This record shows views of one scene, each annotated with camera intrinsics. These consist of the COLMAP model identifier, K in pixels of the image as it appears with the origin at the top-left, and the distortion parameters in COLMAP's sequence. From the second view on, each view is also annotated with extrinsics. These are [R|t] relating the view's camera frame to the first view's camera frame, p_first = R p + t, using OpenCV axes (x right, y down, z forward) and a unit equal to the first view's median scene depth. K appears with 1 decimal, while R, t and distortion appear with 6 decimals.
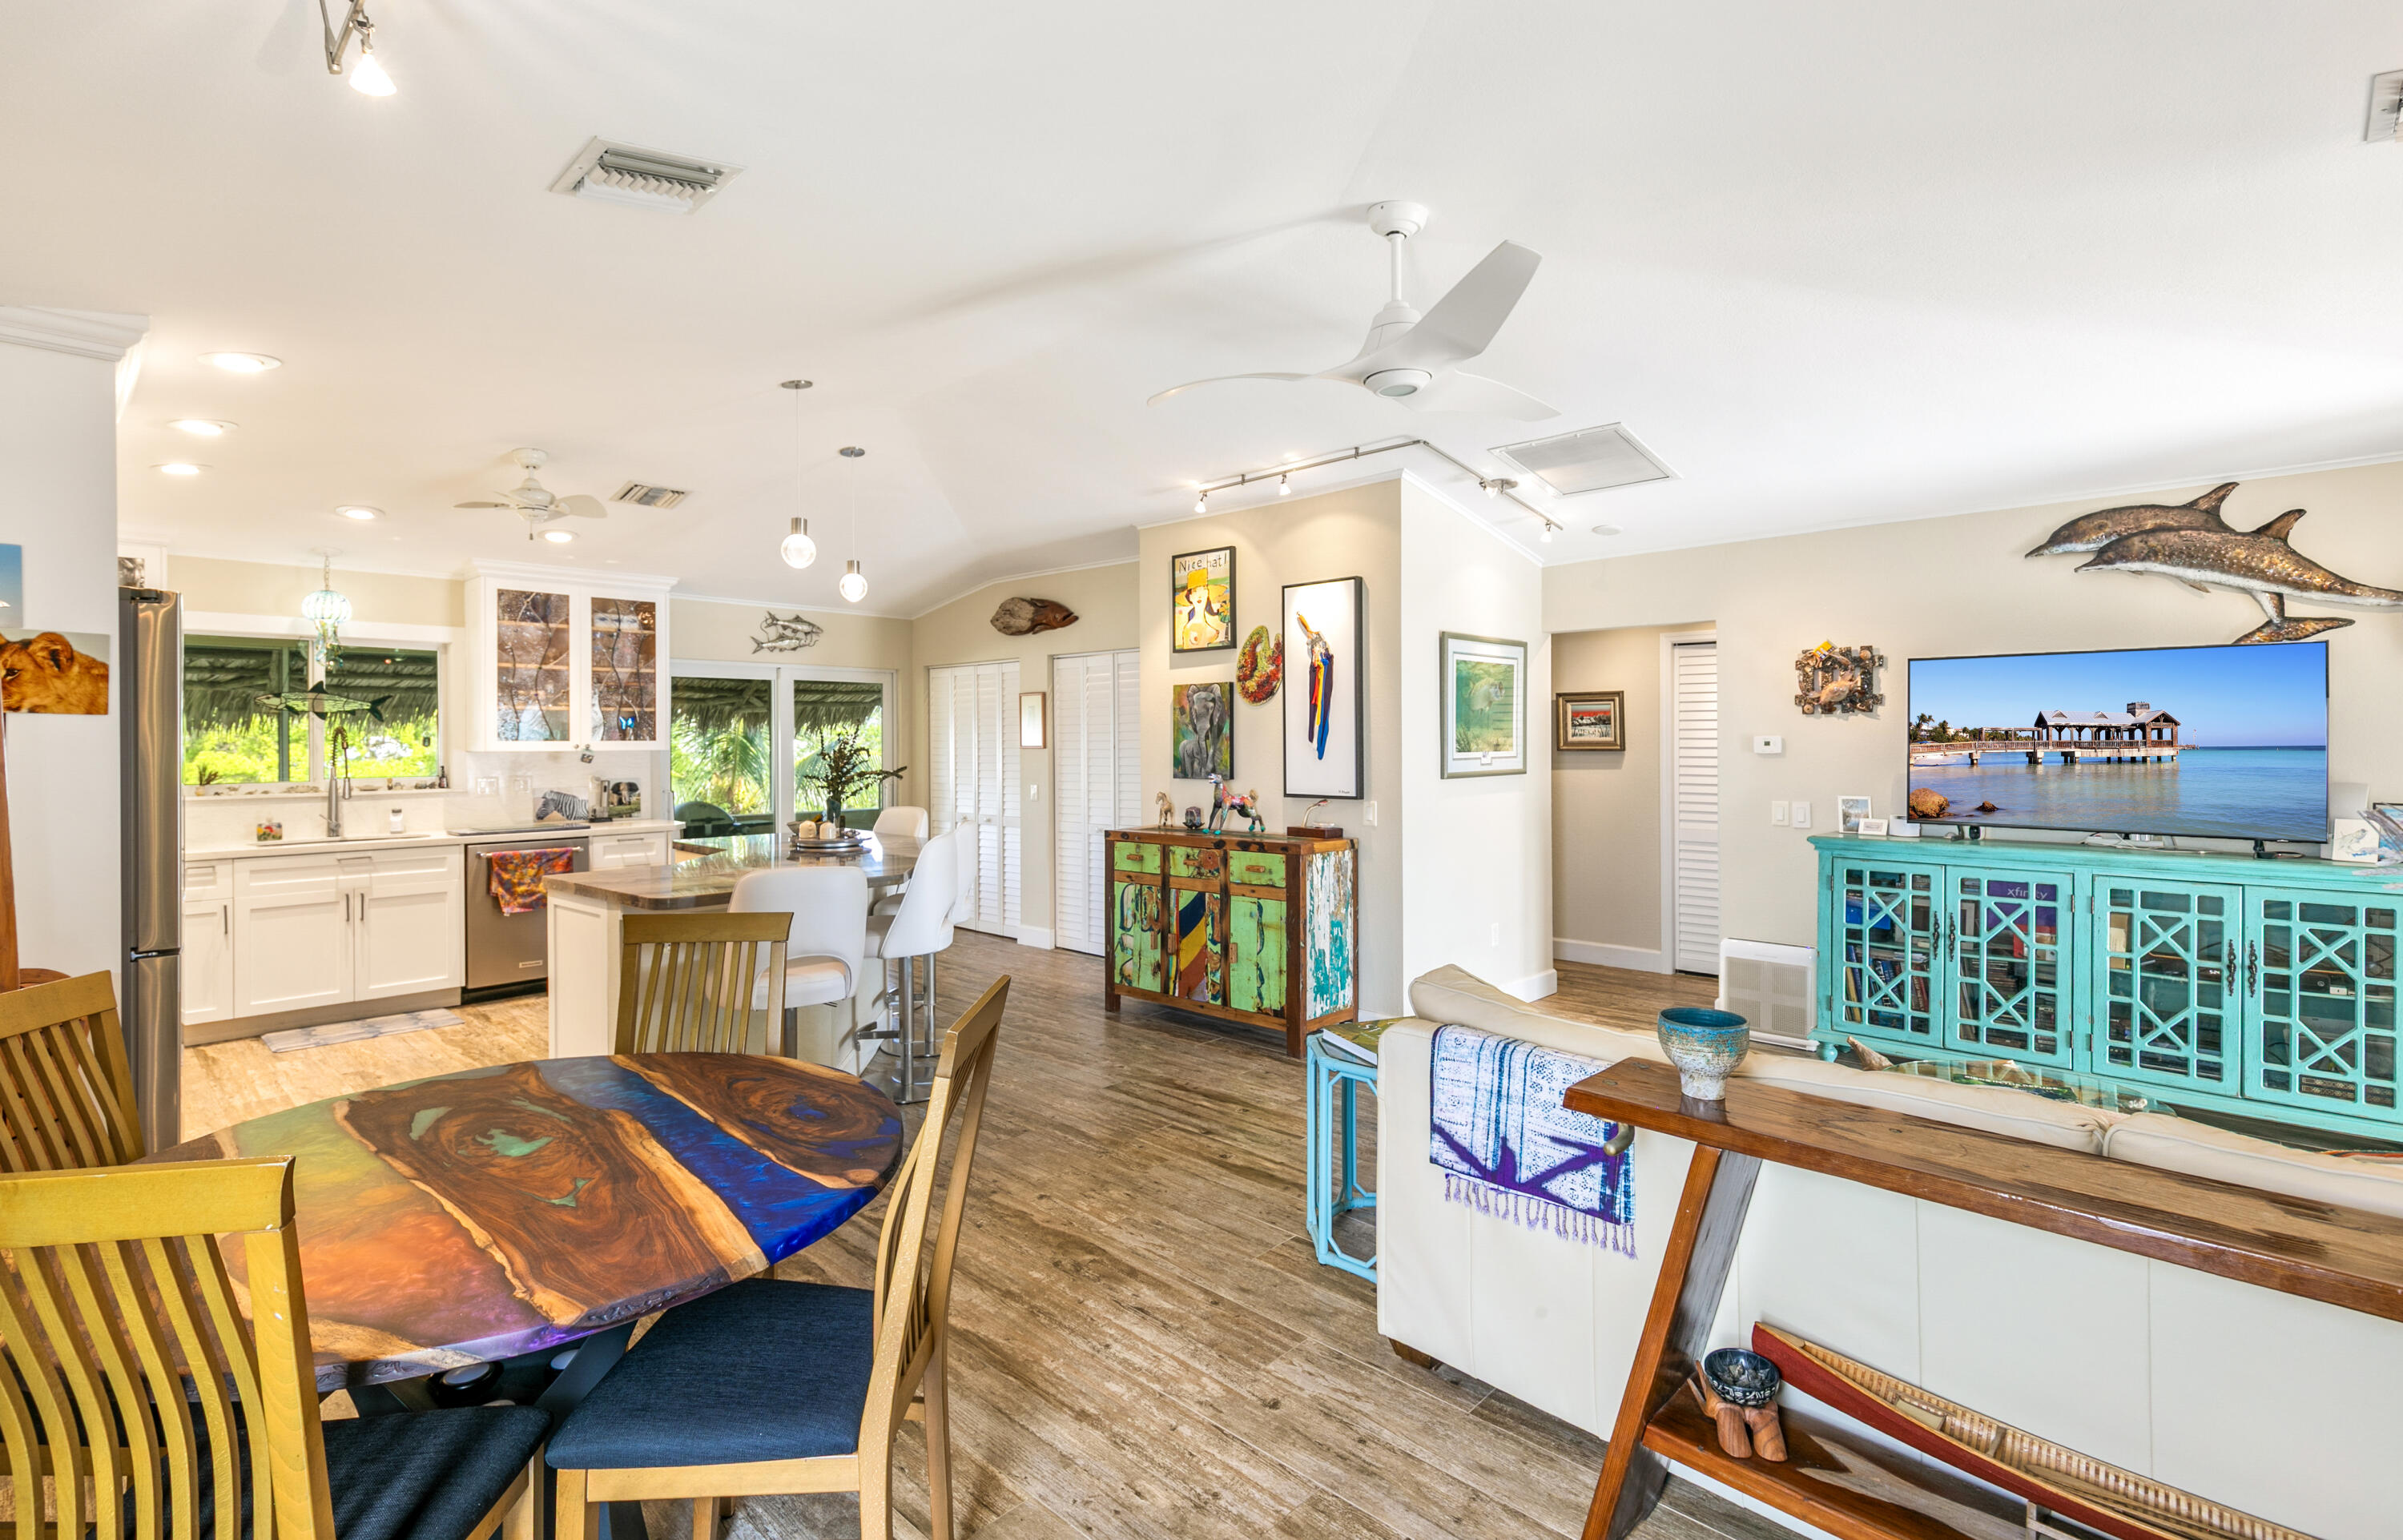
lens RADIAL K [[1110.4, 0, 1194.7], [0, 1110.4, 737.5], [0, 0, 1]] dist [0.013230, 0.000378]
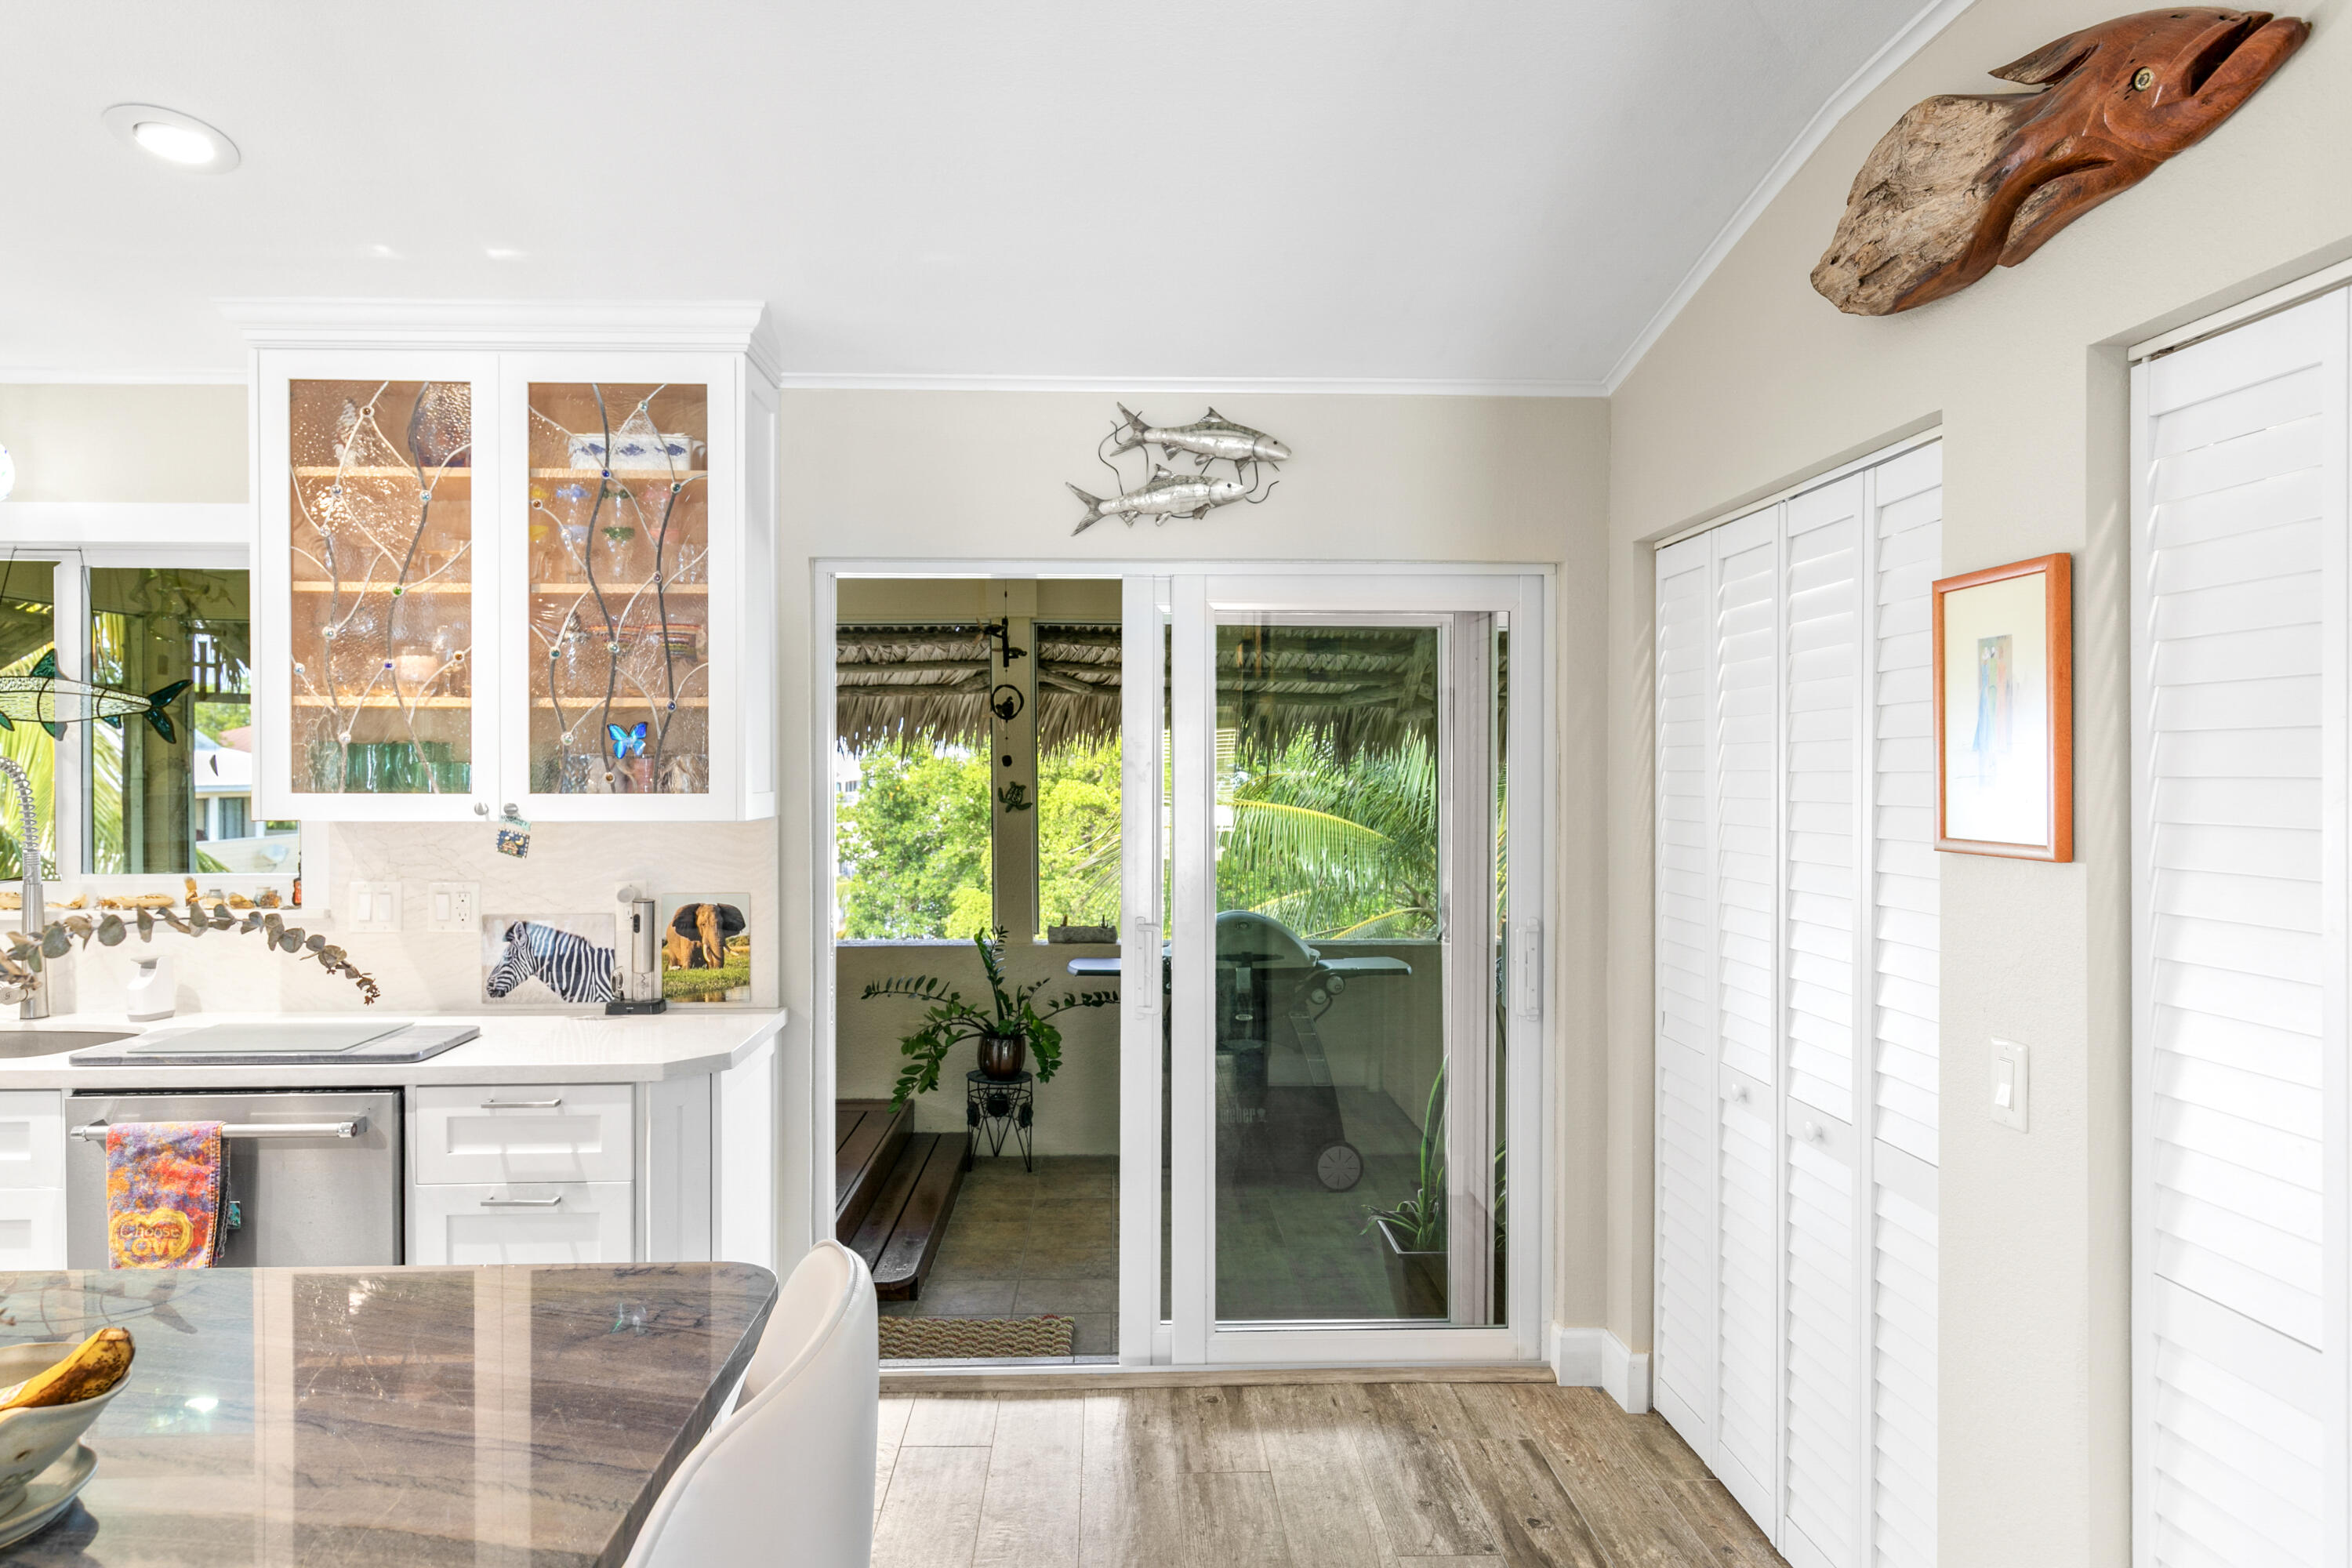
lens RADIAL K [[1424.7, 0, 1152.4], [0, 1424.7, 778.7], [0, 0, 1]] dist [0.001070, 0.003141]
pose [[0.708034, 0.009244, -0.706118, -0.088938], [-0.000968, 0.999926, 0.012120, -0.007533], [0.706178, -0.007897, 0.707990, 0.856399]]
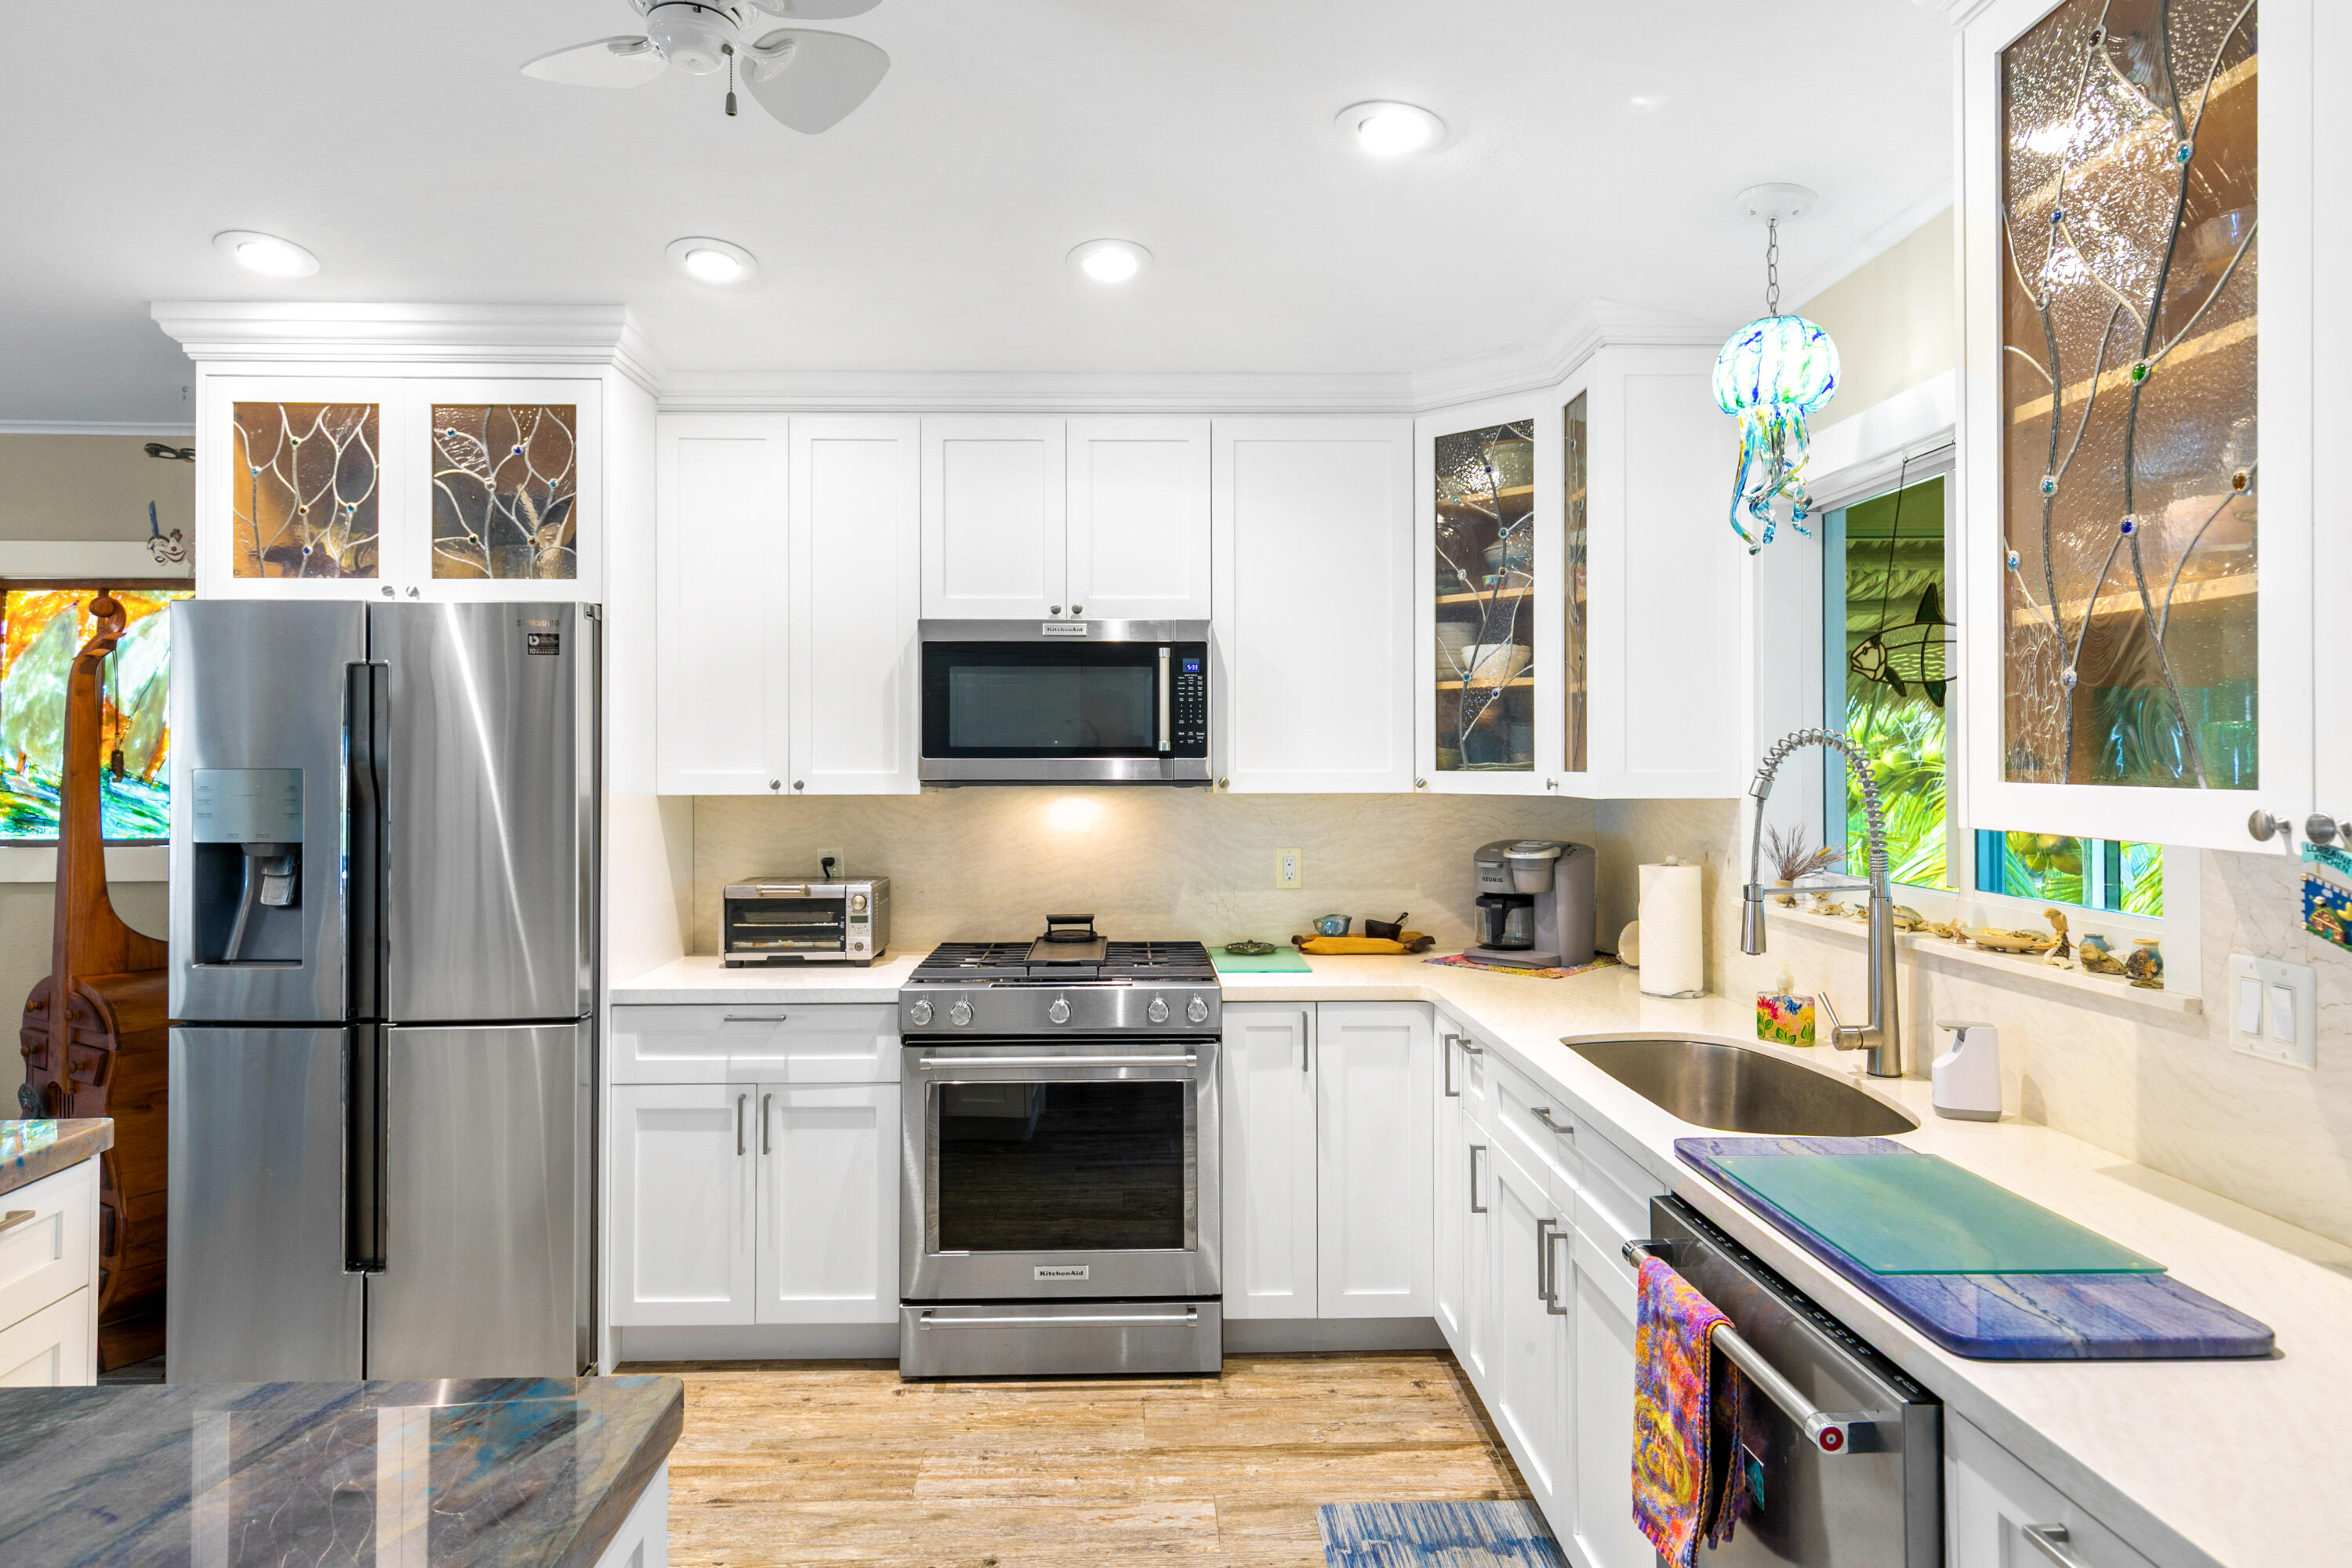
lens RADIAL K [[1370.4, 0, 1184.8], [0, 1370.4, 736.7], [0, 0, 1]] dist [0.015249, -0.004150]
pose [[-0.710257, -0.007454, -0.703903, -0.329251], [0.003934, 0.999886, -0.014558, -0.002012], [0.703931, -0.013110, -0.710147, 1.061591]]
